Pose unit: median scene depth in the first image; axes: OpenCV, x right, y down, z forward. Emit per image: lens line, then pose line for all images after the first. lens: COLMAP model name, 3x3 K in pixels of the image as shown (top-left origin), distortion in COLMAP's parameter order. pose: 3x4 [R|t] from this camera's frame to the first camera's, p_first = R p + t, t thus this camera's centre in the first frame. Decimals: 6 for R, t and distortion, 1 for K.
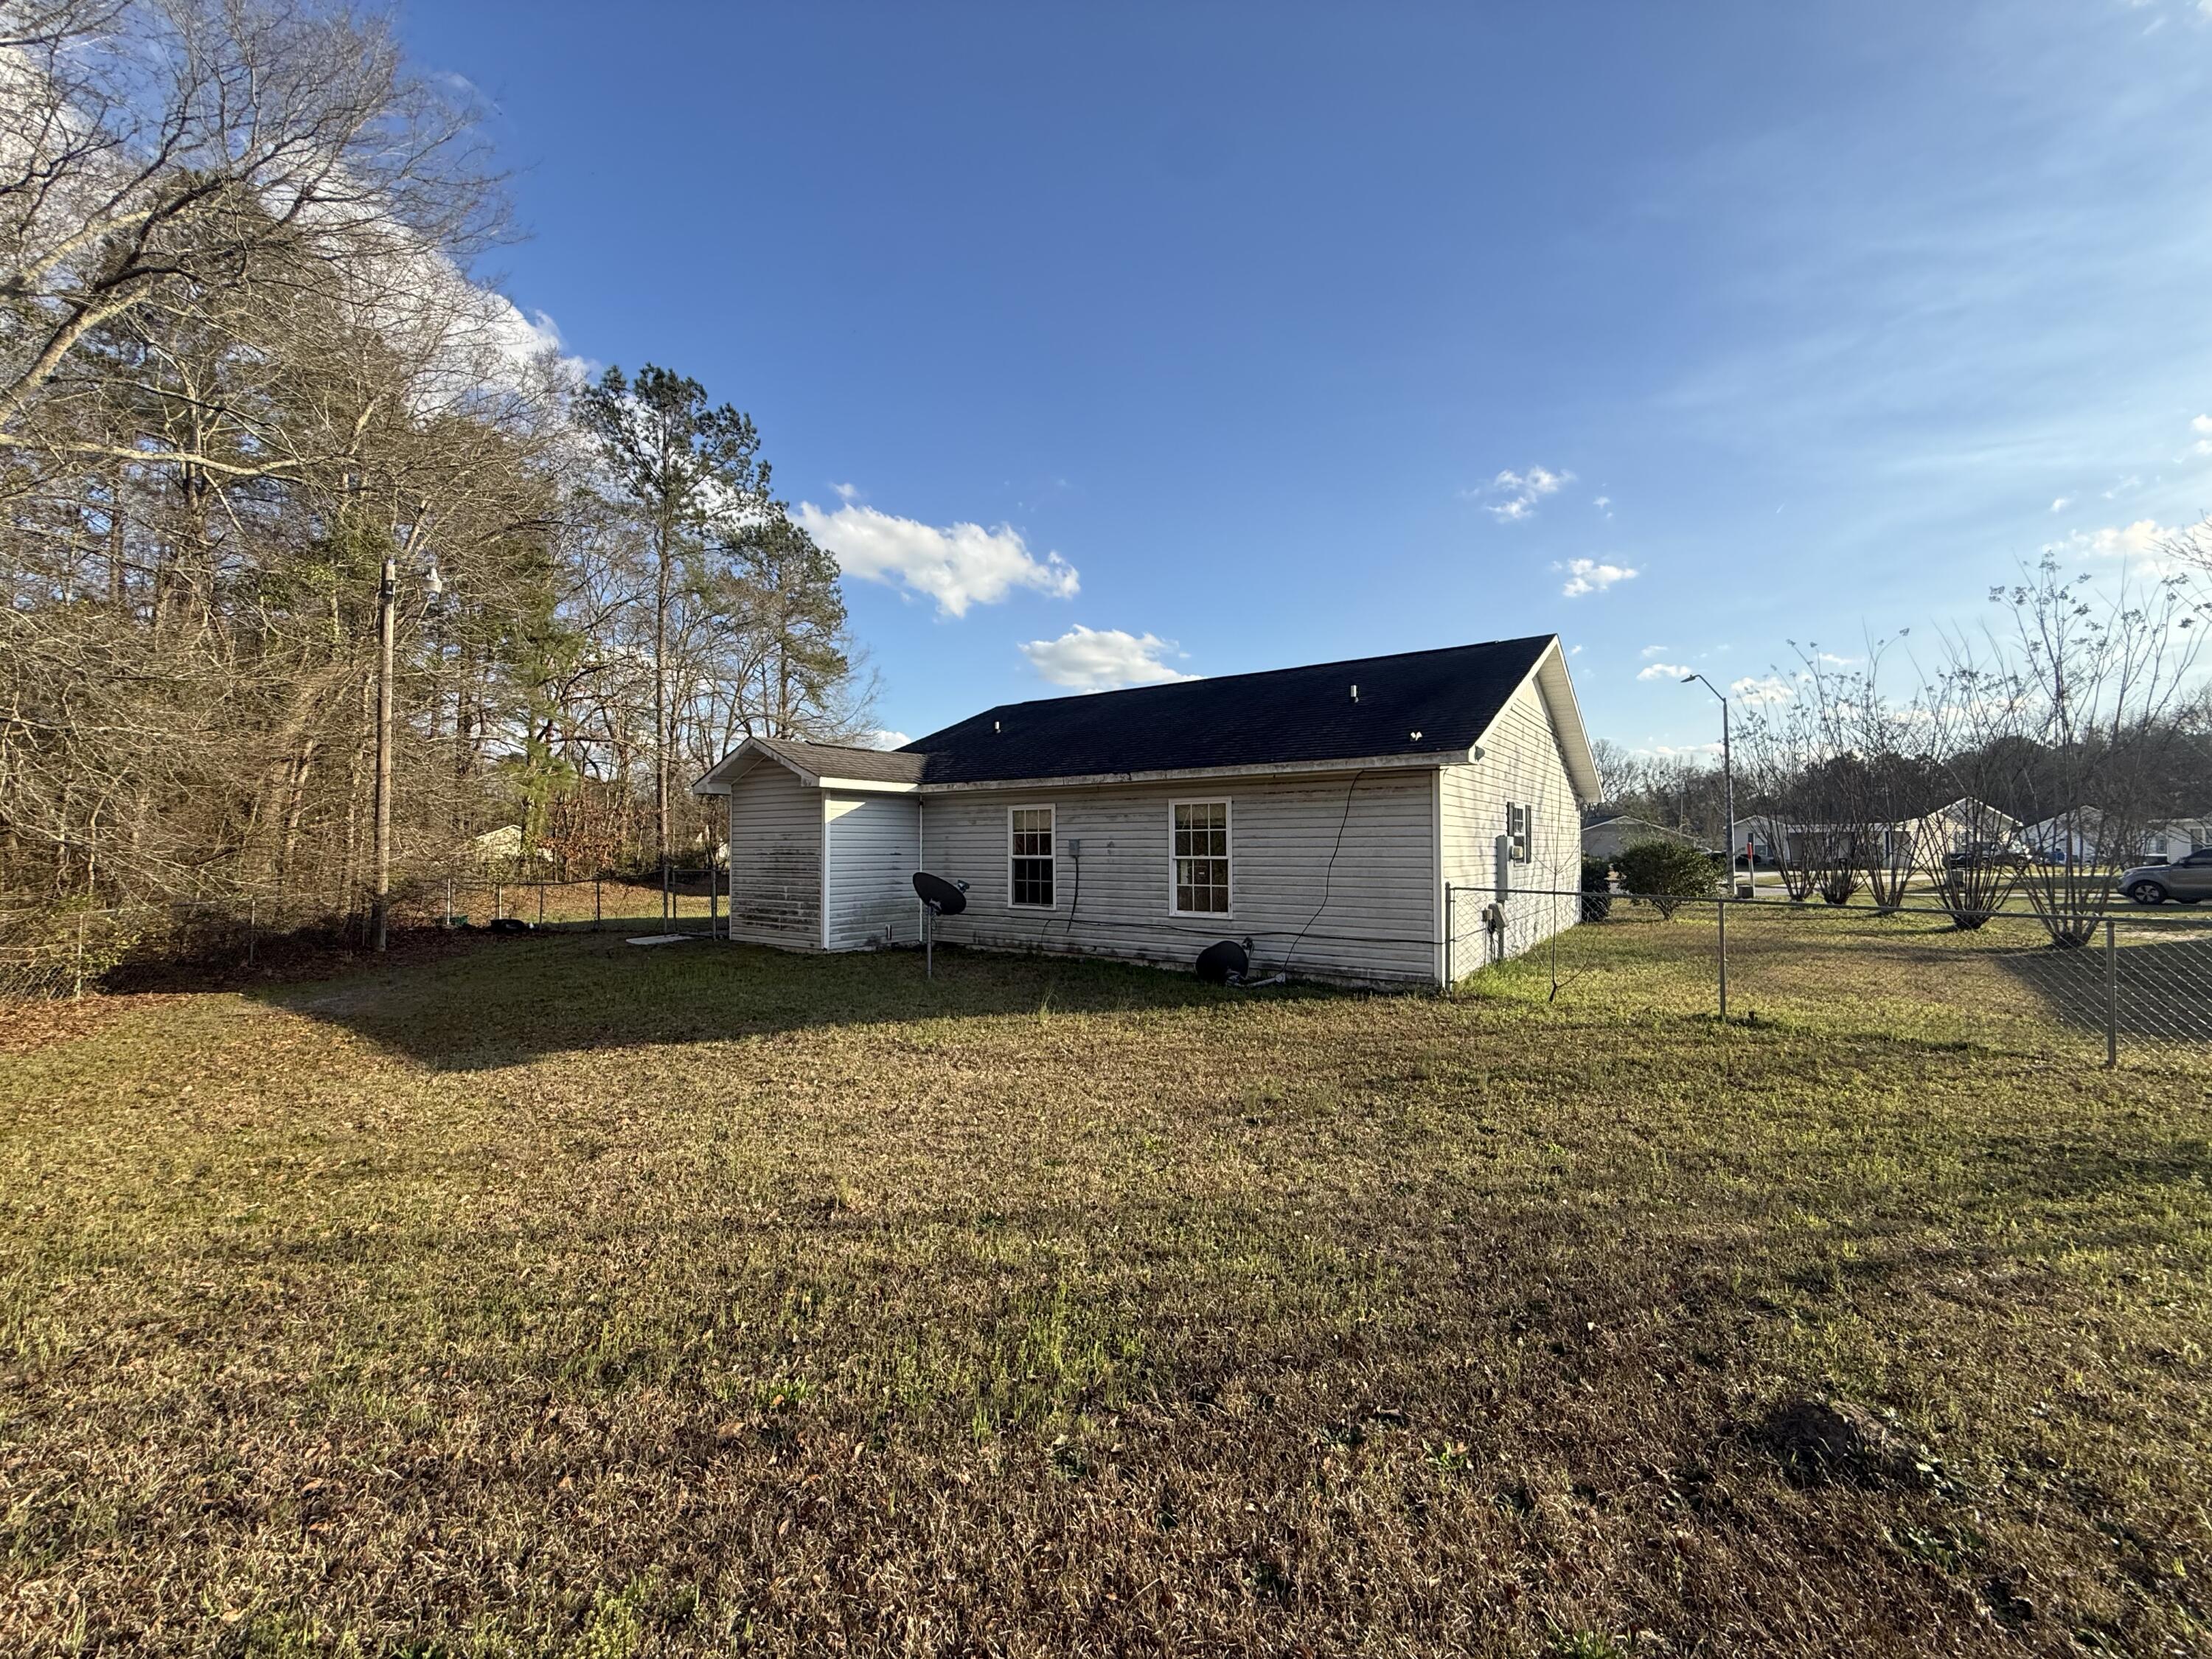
lens RADIAL K [[880.9, 0, 1104.5], [0, 880.9, 840.6], [0, 0, 1]] dist [-0.000385, -0.000058]
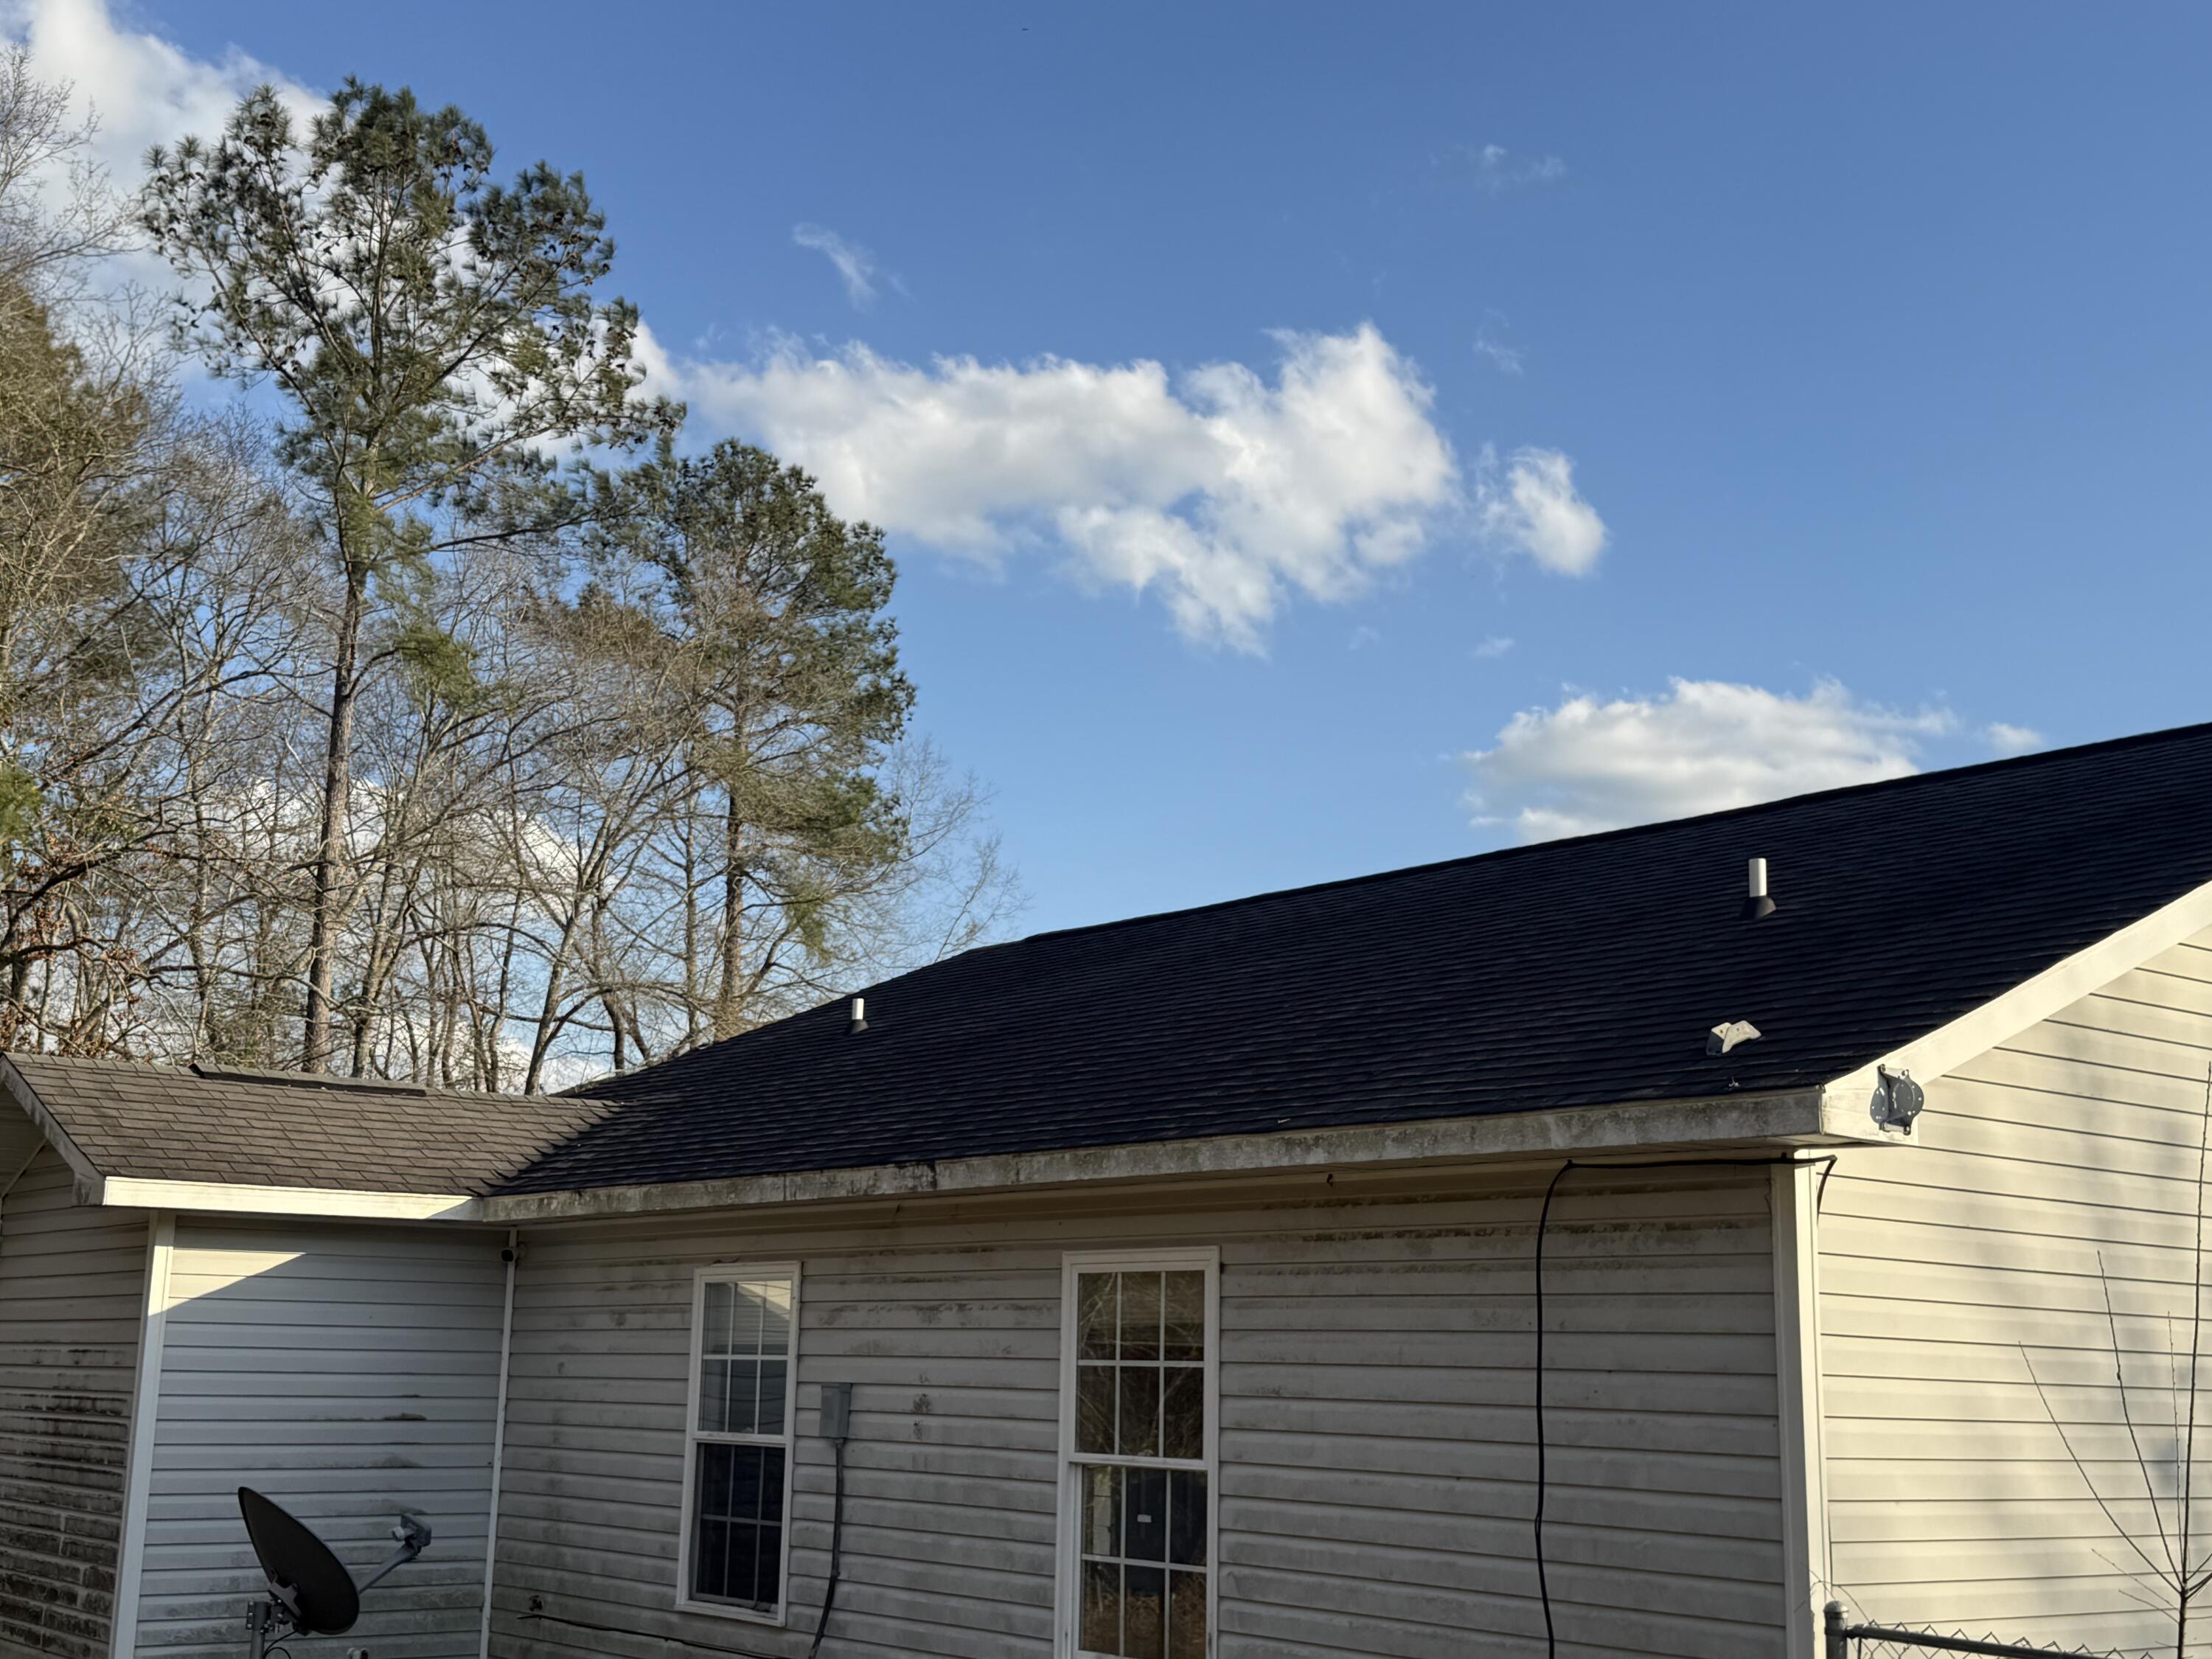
lens RADIAL K [[2687.2, 0, 1105.4], [0, 2687.2, 826.3], [0, 0, 1]] dist [0.126243, 0.000000]
pose [[0.955013, -0.033220, -0.294697, 0.318817], [-0.024895, 0.981219, -0.191285, -0.012877], [0.295516, 0.190017, 0.936250, 0.112704]]
